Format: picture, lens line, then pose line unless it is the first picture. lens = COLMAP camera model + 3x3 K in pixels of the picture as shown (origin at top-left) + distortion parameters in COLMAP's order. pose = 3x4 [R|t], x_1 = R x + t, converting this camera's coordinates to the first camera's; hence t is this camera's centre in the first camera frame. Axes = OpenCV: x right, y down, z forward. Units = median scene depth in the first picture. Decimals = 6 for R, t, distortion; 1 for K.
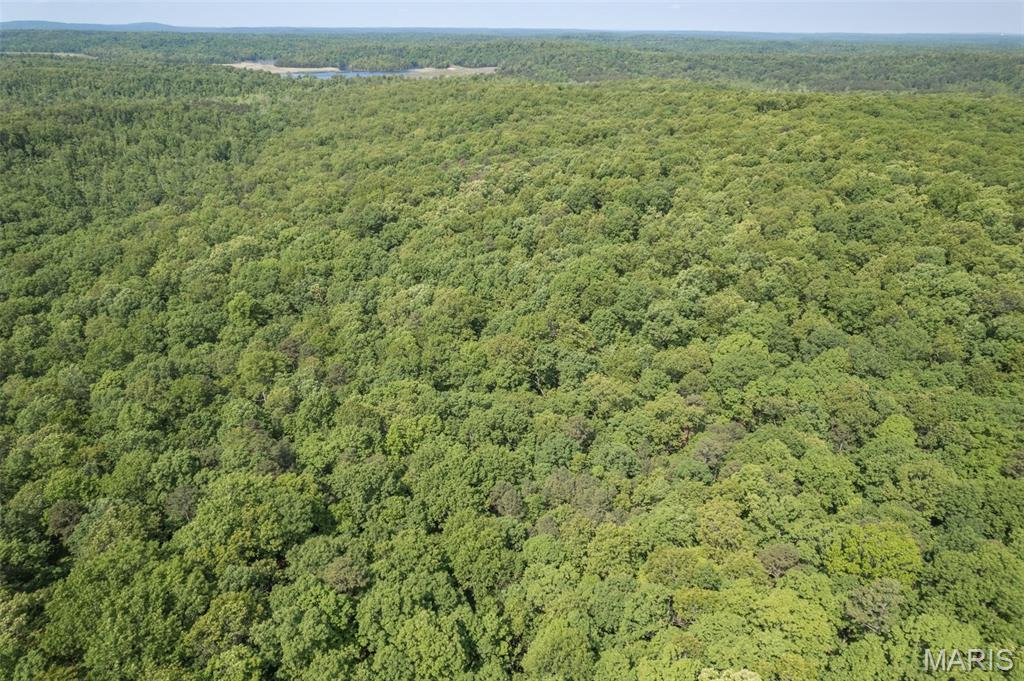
lens RADIAL K [[654.5, 0, 515.7], [0, 654.5, 348.0], [0, 0, 1]] dist [-0.076950, 0.065883]
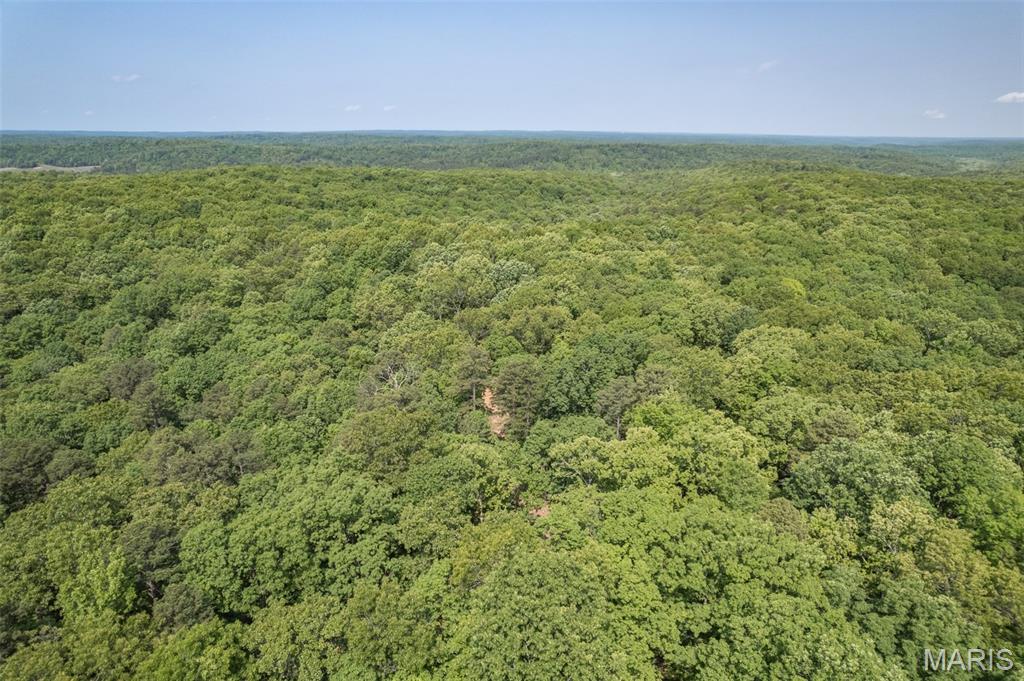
lens RADIAL K [[654.5, 0, 517.4], [0, 654.5, 343.0], [0, 0, 1]] dist [-0.076950, 0.065883]
pose [[0.908230, -0.131354, 0.397321, 0.123243], [0.186802, 0.976871, -0.104055, 0.029260], [-0.374463, 0.168726, 0.911761, -0.034637]]
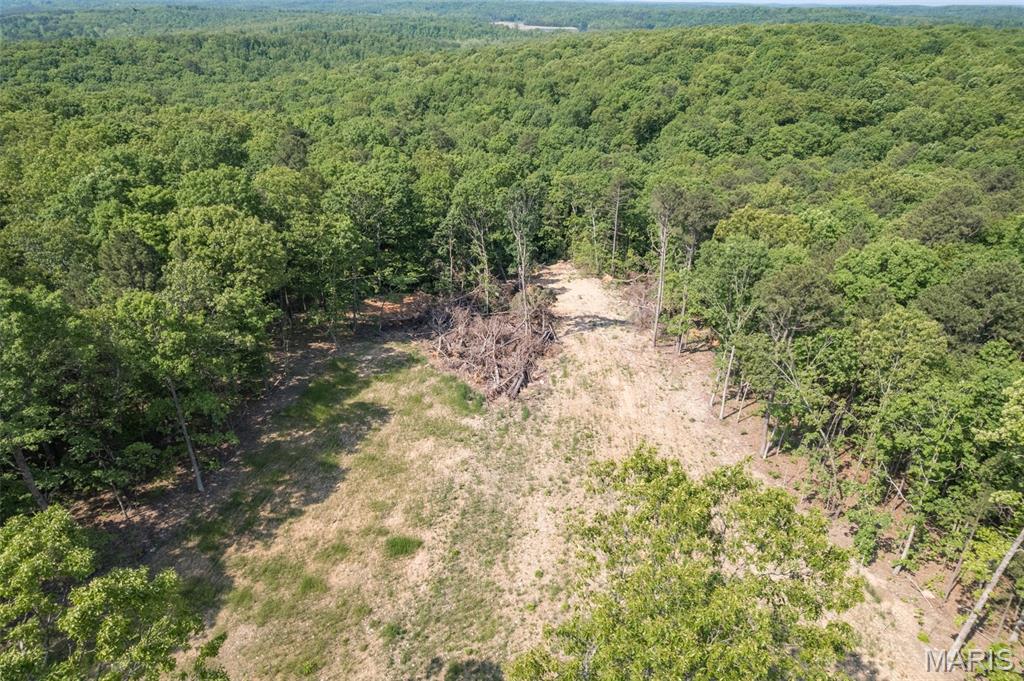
lens RADIAL K [[654.5, 0, 516.0], [0, 654.5, 347.7], [0, 0, 1]] dist [-0.076950, 0.065883]
pose [[0.921709, 0.184796, -0.341032, 0.093264], [-0.174514, 0.982771, 0.060876, 0.038268], [0.346406, 0.003405, 0.938078, -0.031336]]
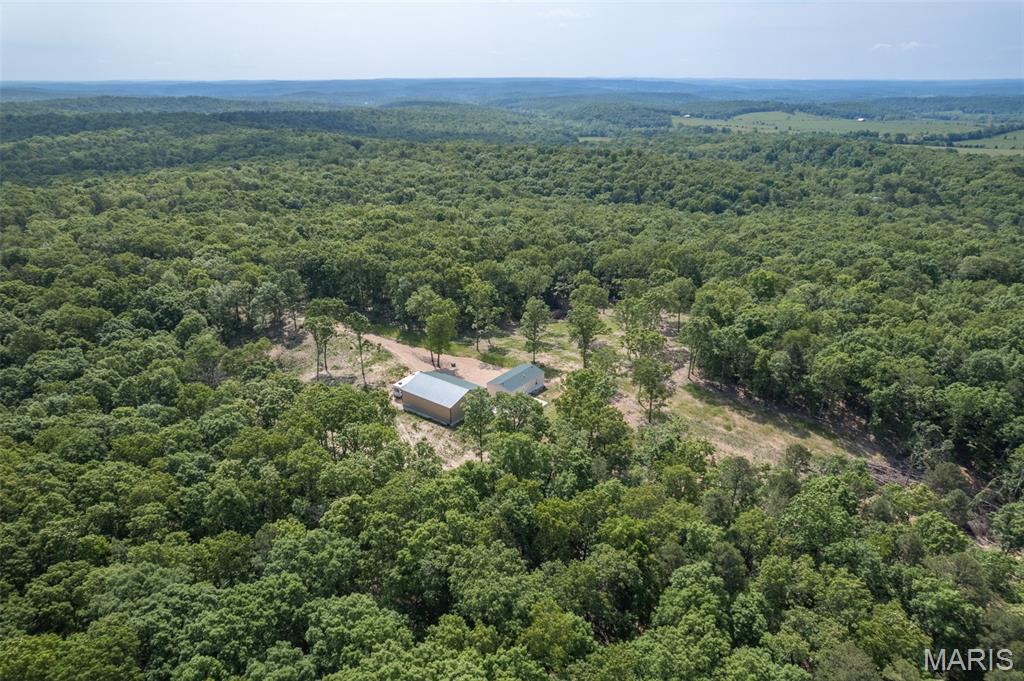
lens RADIAL K [[654.5, 0, 514.7], [0, 654.5, 340.1], [0, 0, 1]] dist [-0.076950, 0.065883]
pose [[-0.694186, 0.265789, -0.668926, 0.160349], [-0.327842, 0.710587, 0.622564, -0.007488], [0.640800, 0.651477, -0.406143, -0.000653]]
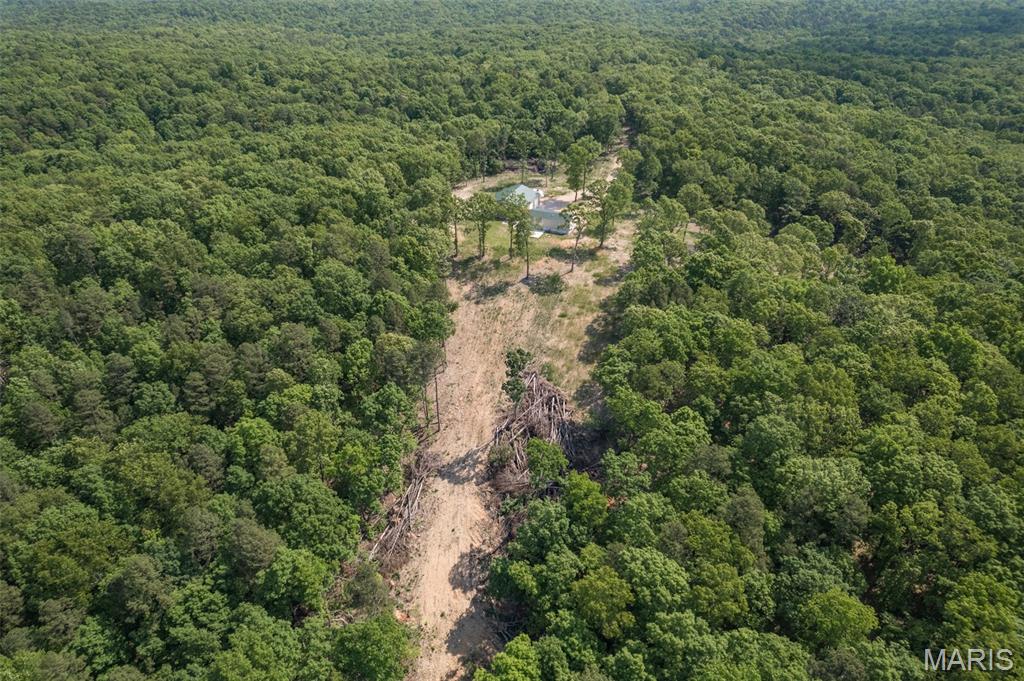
lens RADIAL K [[654.5, 0, 513.9], [0, 654.5, 346.7], [0, 0, 1]] dist [-0.076950, 0.065883]
pose [[-0.882727, -0.251639, 0.396826, 0.050586], [0.203380, 0.556700, 0.805433, -0.026560], [-0.423591, 0.791683, -0.440236, 0.037370]]
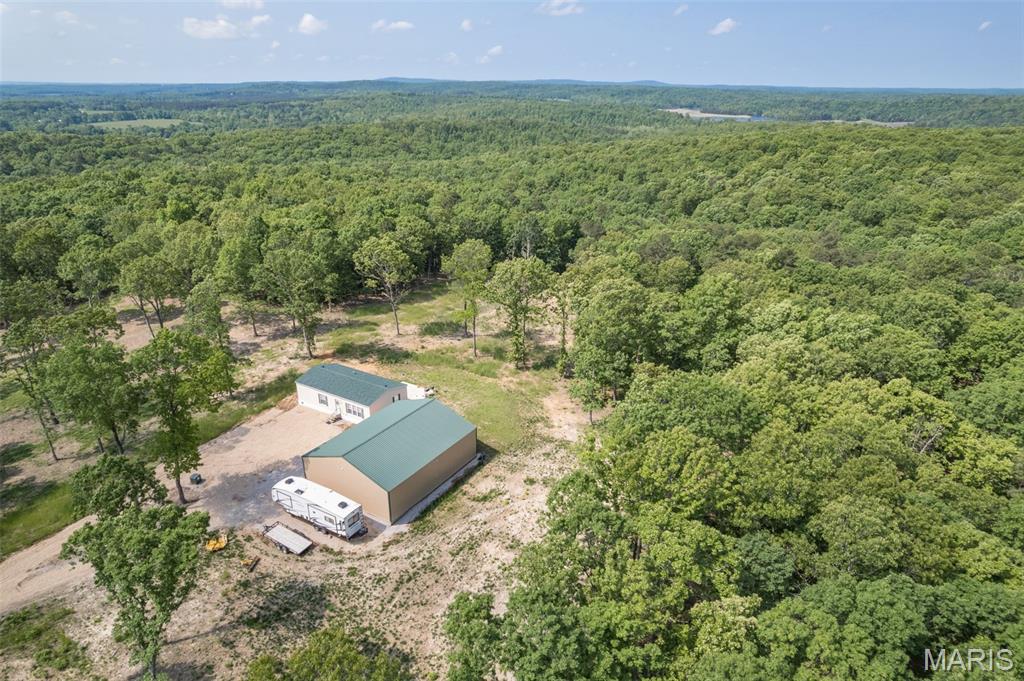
lens RADIAL K [[654.5, 0, 515.0], [0, 654.5, 347.0], [0, 0, 1]] dist [-0.076950, 0.065883]
pose [[0.783939, 0.231748, -0.575962, 0.138161], [-0.276468, 0.960967, 0.010363, 0.049156], [0.555882, 0.151111, 0.817411, -0.072890]]
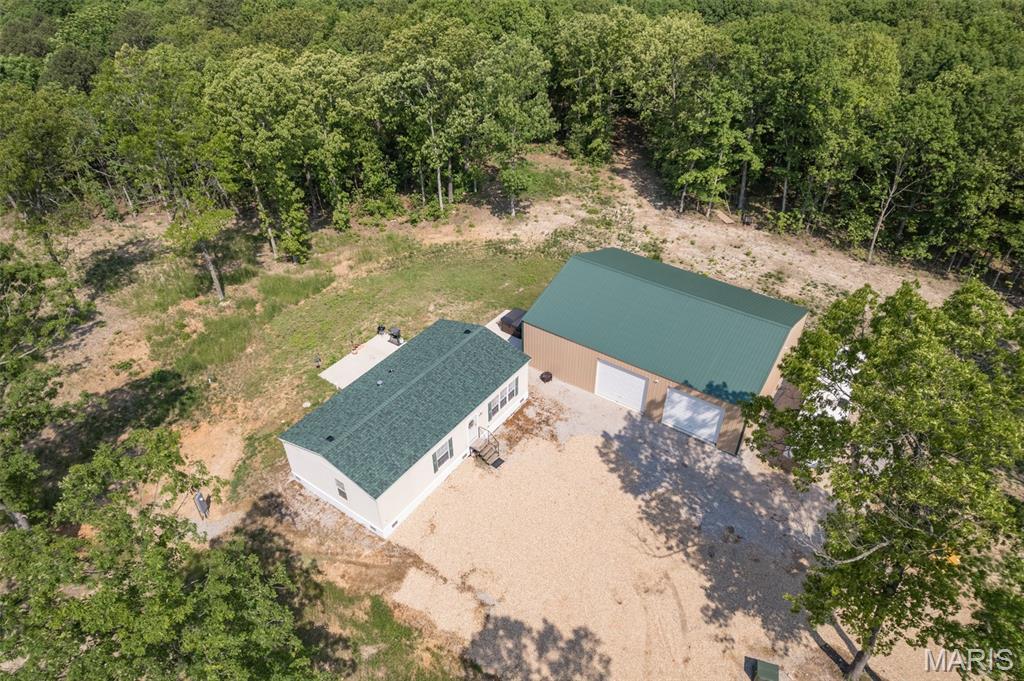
lens RADIAL K [[654.5, 0, 514.5], [0, 654.5, 343.4], [0, 0, 1]] dist [-0.076950, 0.065883]
pose [[0.665499, -0.456057, 0.590866, 0.086694], [0.339599, 0.889948, 0.304408, 0.048822], [-0.664668, -0.001926, 0.747137, -0.055976]]
